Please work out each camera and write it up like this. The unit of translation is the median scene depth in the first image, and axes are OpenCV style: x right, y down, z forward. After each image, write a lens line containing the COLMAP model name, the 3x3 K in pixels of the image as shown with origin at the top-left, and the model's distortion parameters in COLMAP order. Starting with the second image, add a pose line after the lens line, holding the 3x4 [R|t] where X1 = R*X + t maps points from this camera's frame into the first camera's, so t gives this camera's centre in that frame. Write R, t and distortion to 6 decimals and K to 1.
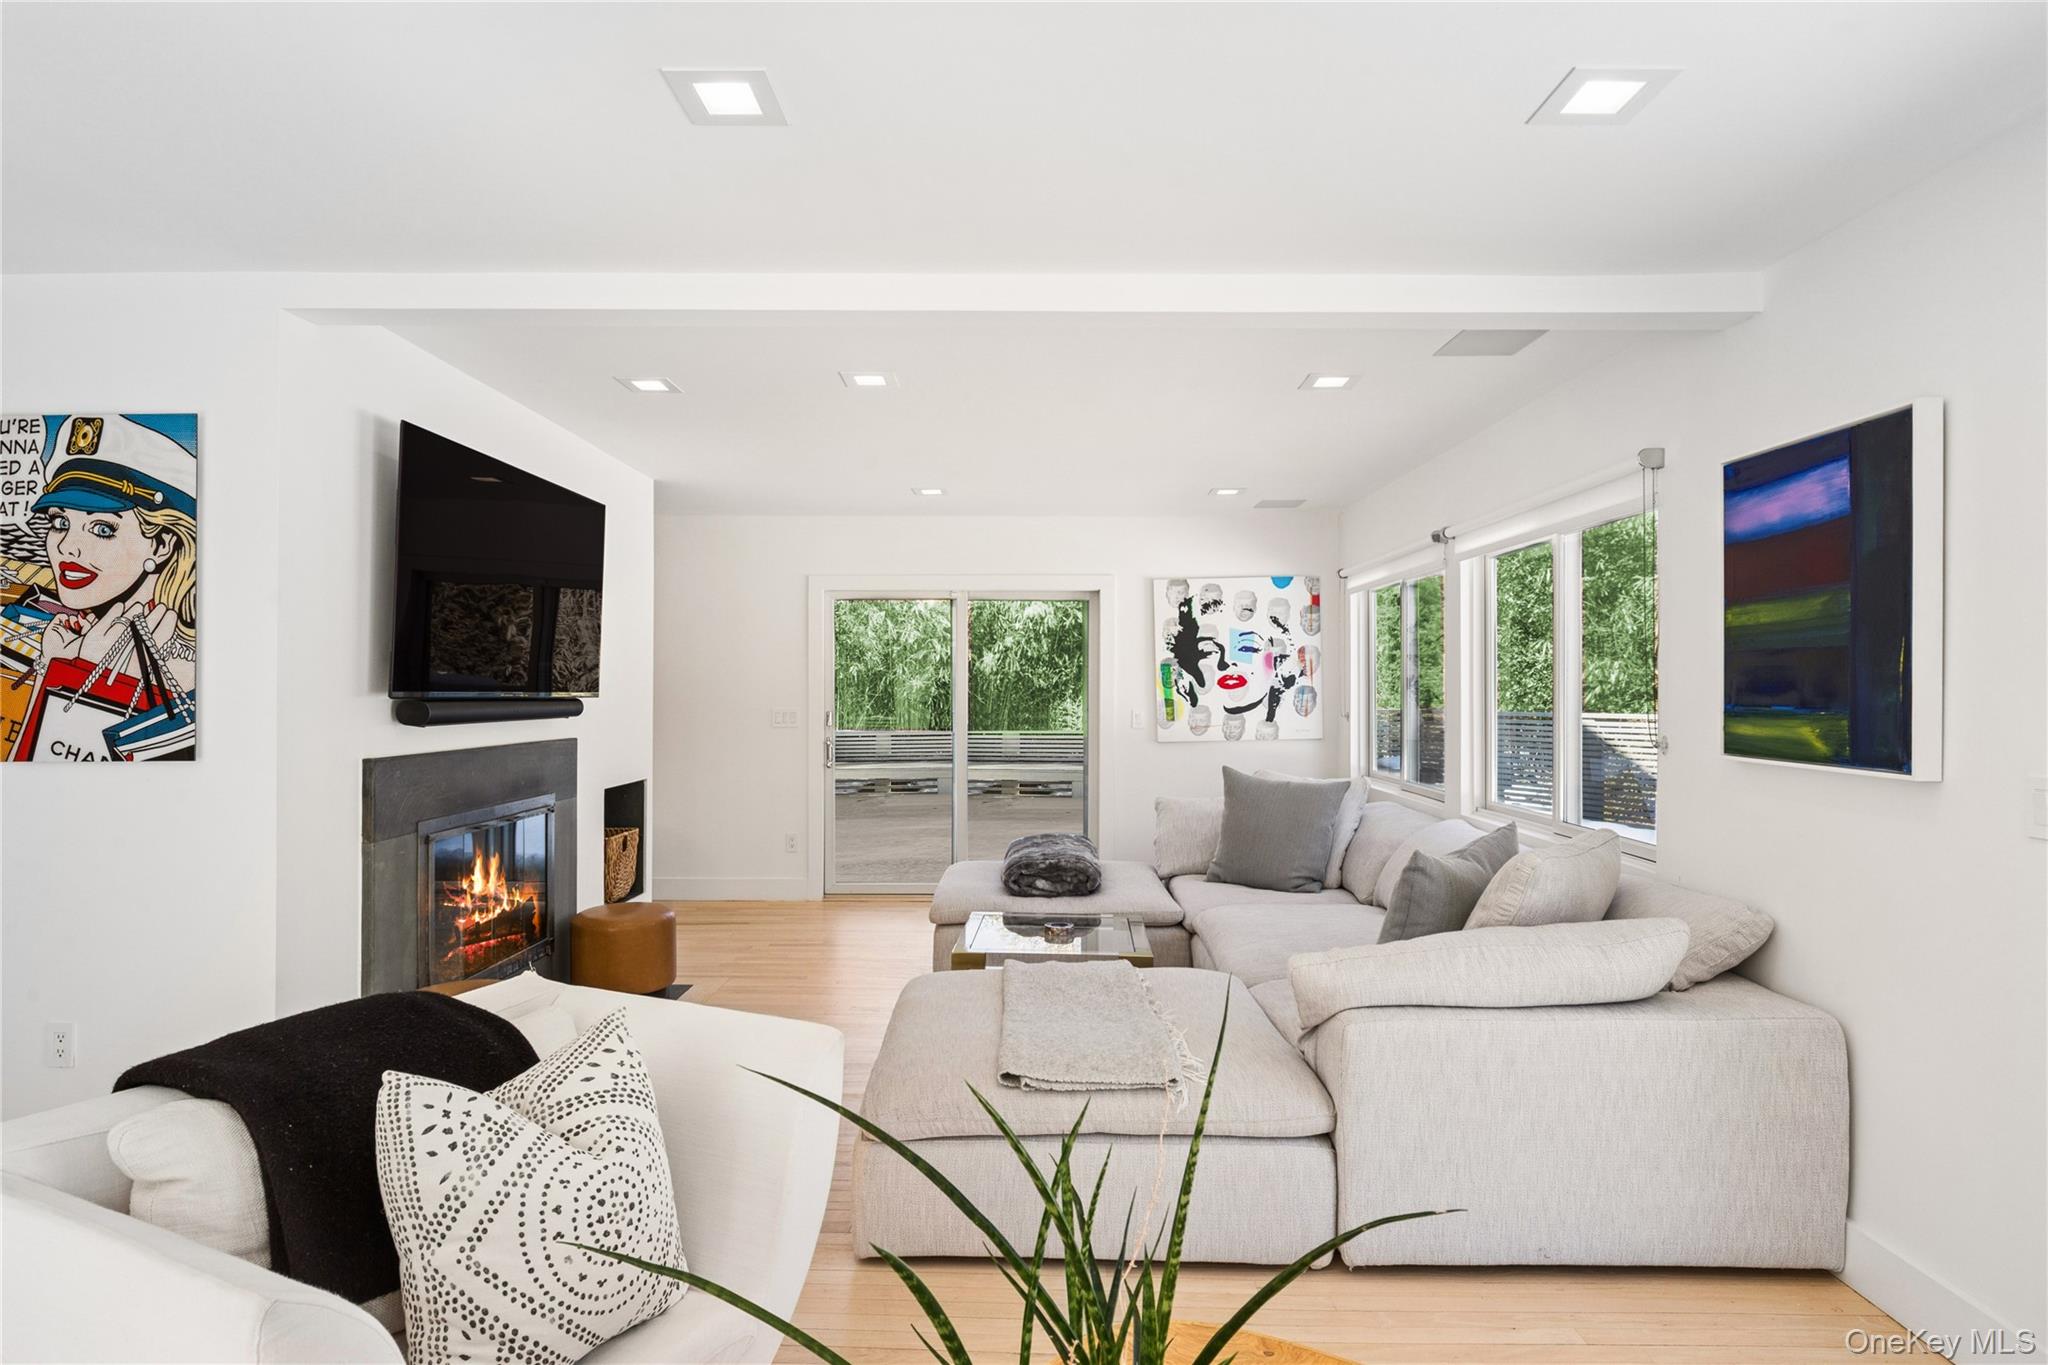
lens RADIAL K [[1055.5, 0, 1026.9], [0, 1055.5, 696.2], [0, 0, 1]] dist [0.000809, -0.000506]
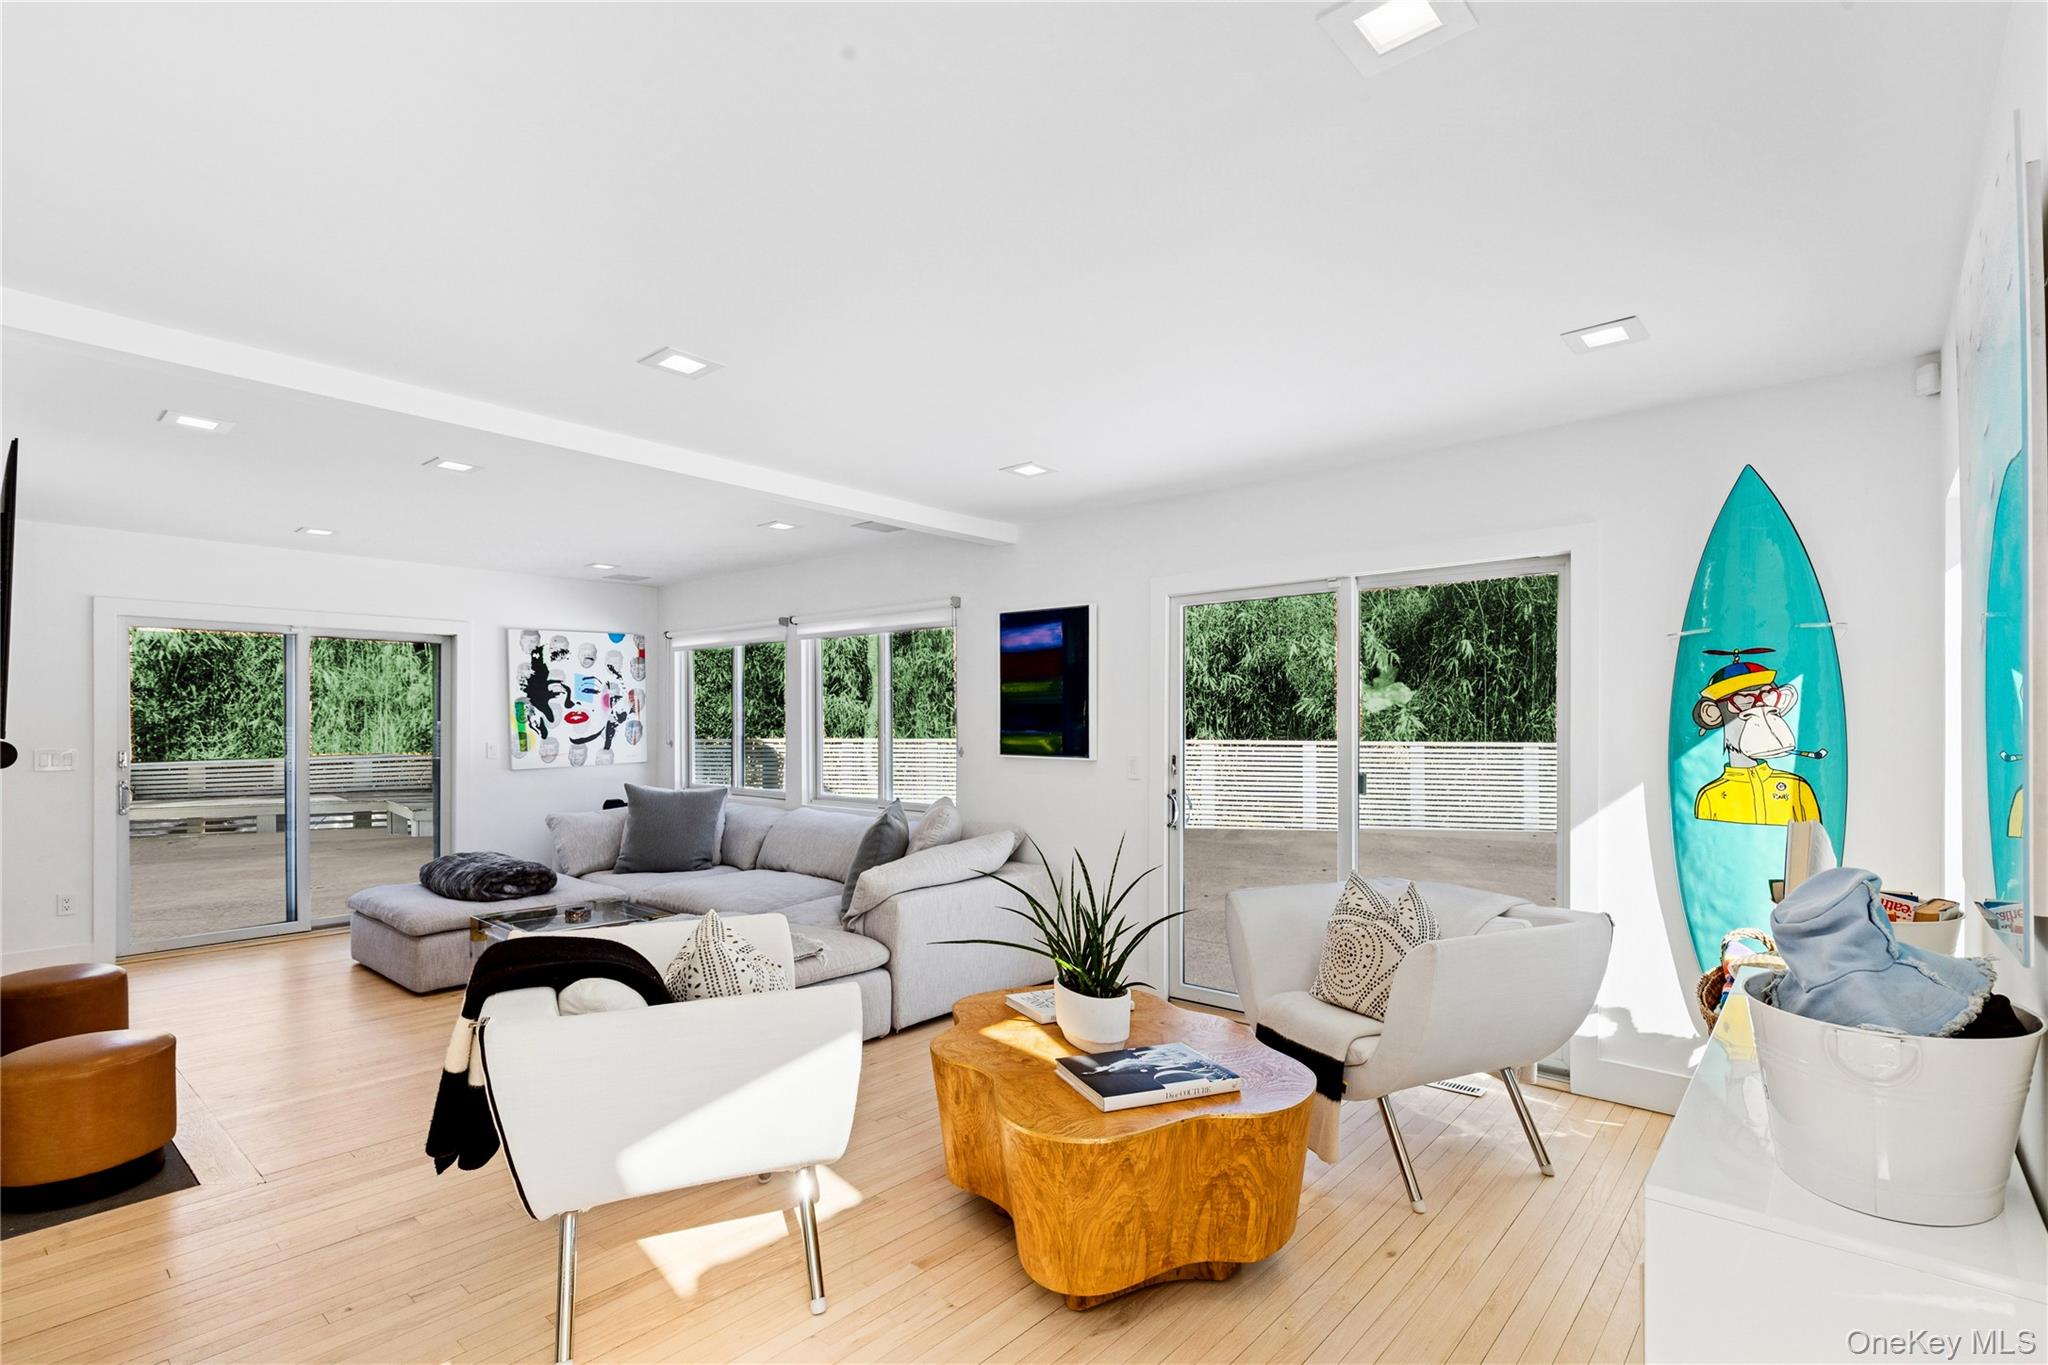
lens RADIAL K [[967.6, 0, 1013.5], [0, 967.6, 718.2], [0, 0, 1]] dist [-0.004584, -0.001035]
pose [[0.654616, -0.000707, 0.755961, -0.521380], [0.008568, 0.999942, -0.006485, -0.002189], [-0.755913, 0.010722, 0.654585, -0.174468]]
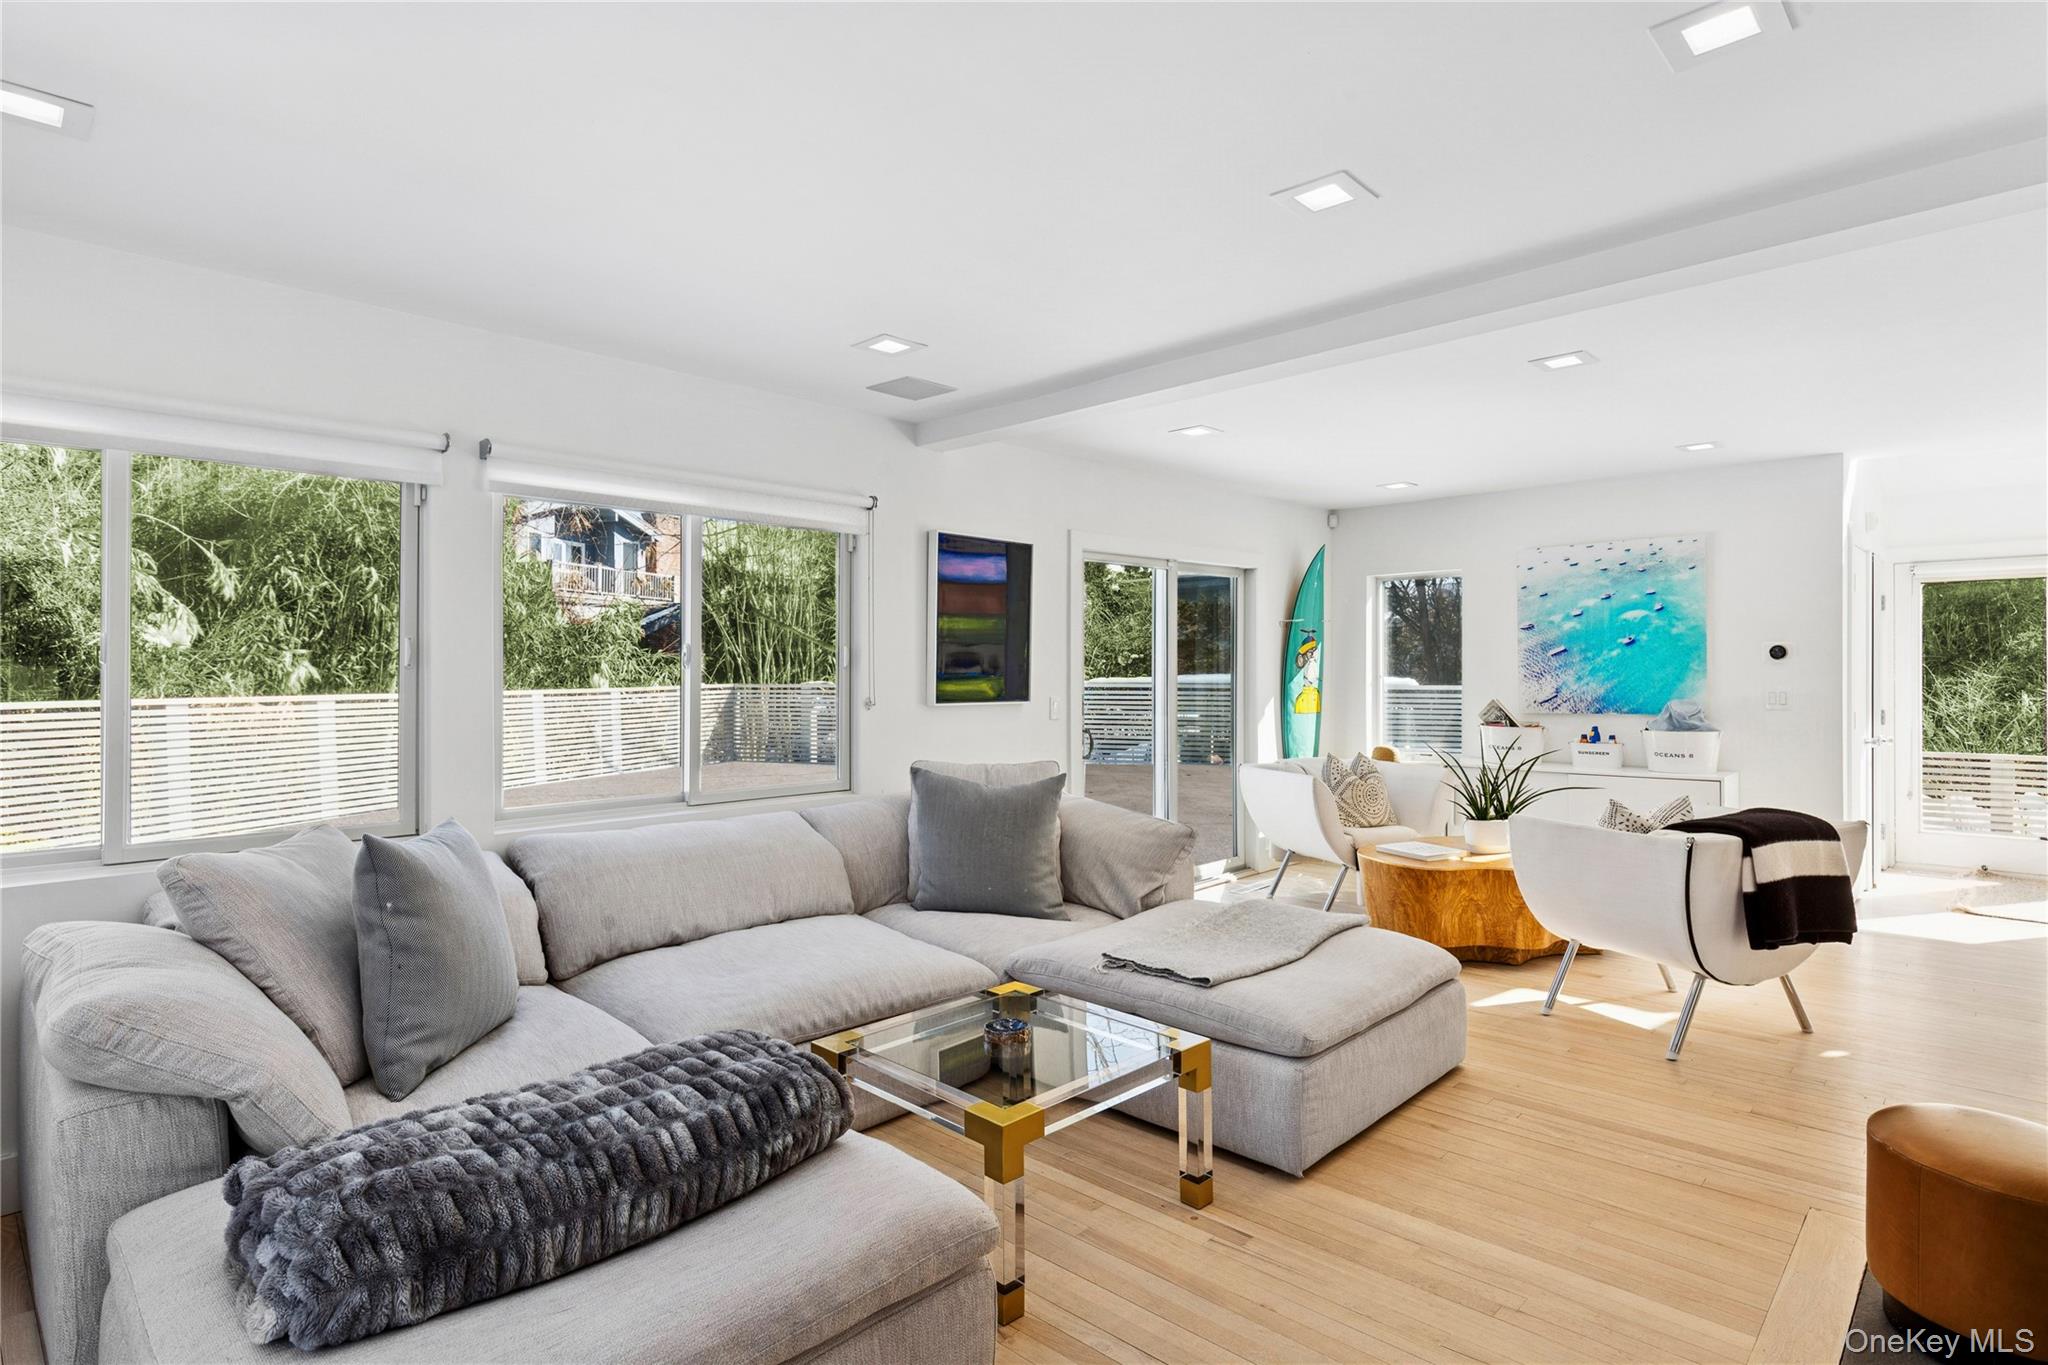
lens RADIAL K [[1072.4, 0, 1060.6], [0, 1072.4, 669.7], [0, 0, 1]] dist [-0.000341, -0.000013]
pose [[-0.741267, -0.001732, 0.671208, -0.448452], [0.005973, 0.999940, 0.009177, -0.009834], [-0.671184, 0.010812, -0.741212, 1.501389]]
